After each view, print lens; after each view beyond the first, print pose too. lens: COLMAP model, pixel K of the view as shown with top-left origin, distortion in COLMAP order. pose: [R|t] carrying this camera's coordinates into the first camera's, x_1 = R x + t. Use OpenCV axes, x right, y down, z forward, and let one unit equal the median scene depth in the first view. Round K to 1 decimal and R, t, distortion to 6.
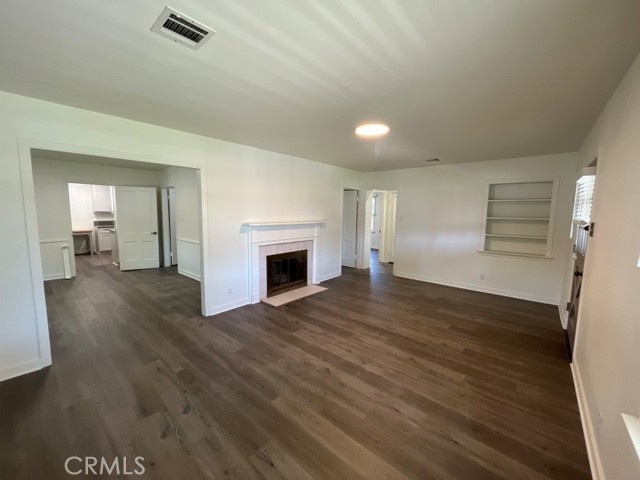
lens RADIAL K [[258.0, 0, 317.3], [0, 258.0, 238.0], [0, 0, 1]] dist [0.000868, -0.000119]
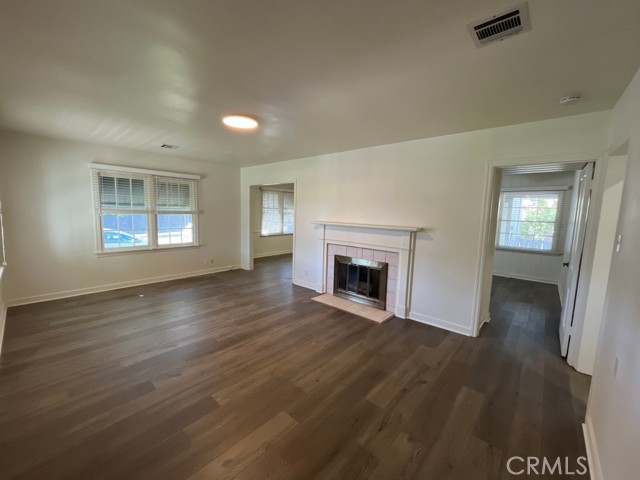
lens RADIAL K [[258.0, 0, 317.3], [0, 258.0, 238.0], [0, 0, 1]] dist [0.000868, -0.000119]
pose [[-0.012924, 0.090679, -0.995796, 0.920279], [-0.133048, 0.986868, 0.091593, -0.090592], [0.991025, 0.133672, -0.000690, 1.025918]]
